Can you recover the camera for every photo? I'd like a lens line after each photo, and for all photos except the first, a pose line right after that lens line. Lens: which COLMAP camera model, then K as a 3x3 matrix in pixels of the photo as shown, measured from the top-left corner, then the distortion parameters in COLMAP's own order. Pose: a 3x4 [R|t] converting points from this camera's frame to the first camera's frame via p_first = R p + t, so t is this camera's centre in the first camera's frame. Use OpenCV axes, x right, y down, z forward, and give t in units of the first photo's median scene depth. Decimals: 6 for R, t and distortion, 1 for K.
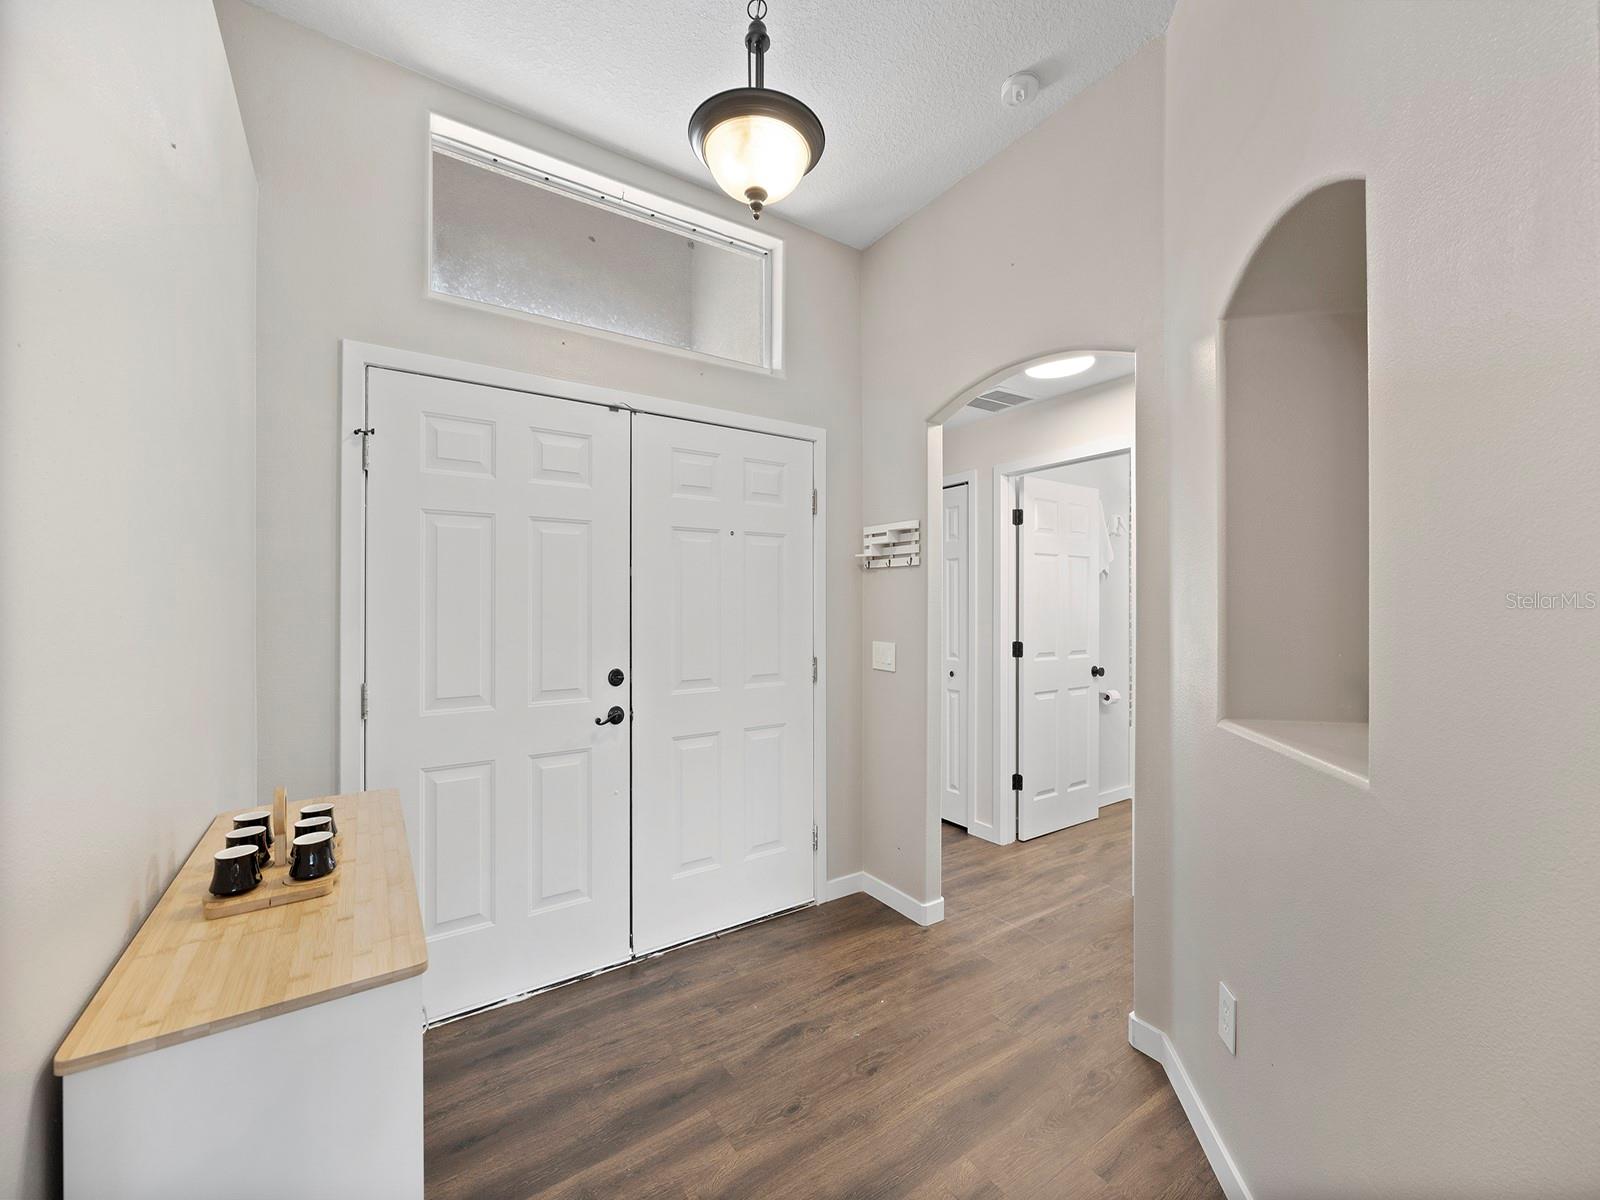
lens RADIAL K [[653.3, 0, 803.0], [0, 653.3, 601.3], [0, 0, 1]] dist [-0.003260, -0.000706]
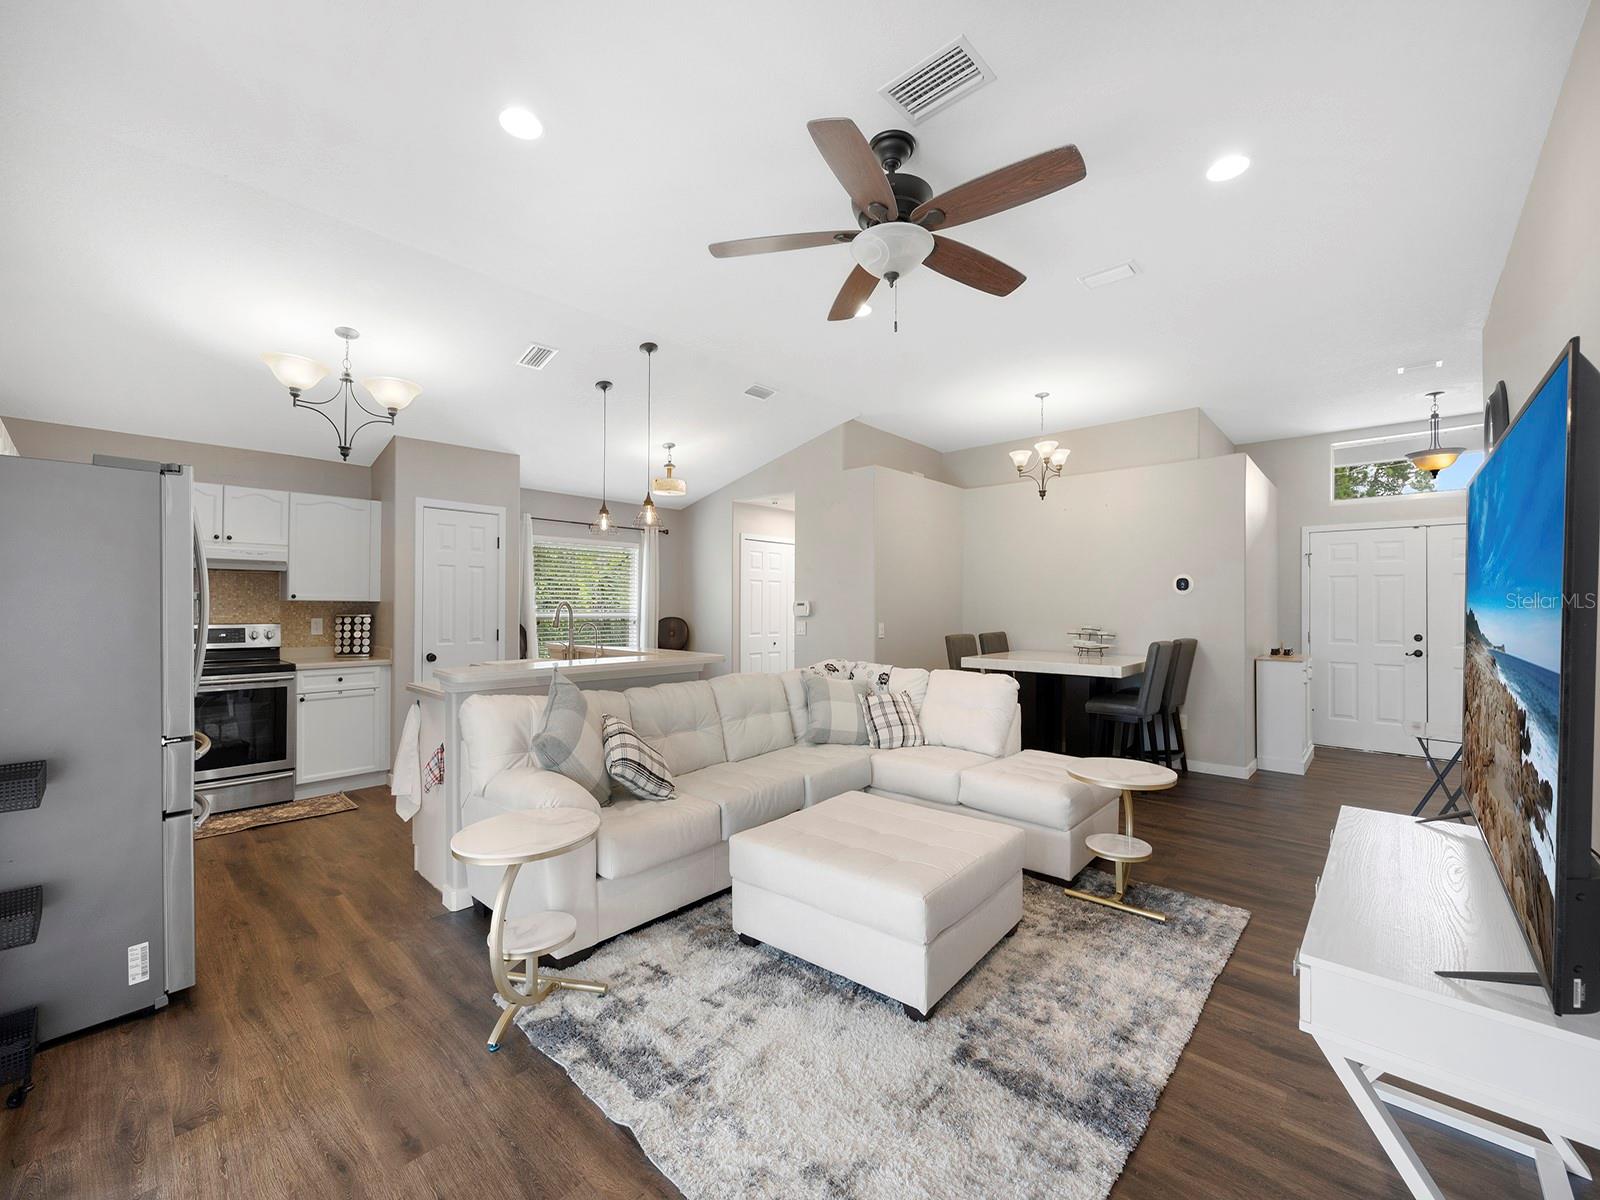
lens RADIAL K [[653.3, 0, 801.9], [0, 653.3, 603.6], [0, 0, 1]] dist [-0.003260, -0.000706]
pose [[0.239811, -0.004688, -0.970808, 1.567835], [0.001912, 0.999989, -0.004357, -0.004311], [0.970818, -0.000811, 0.239817, -1.867958]]
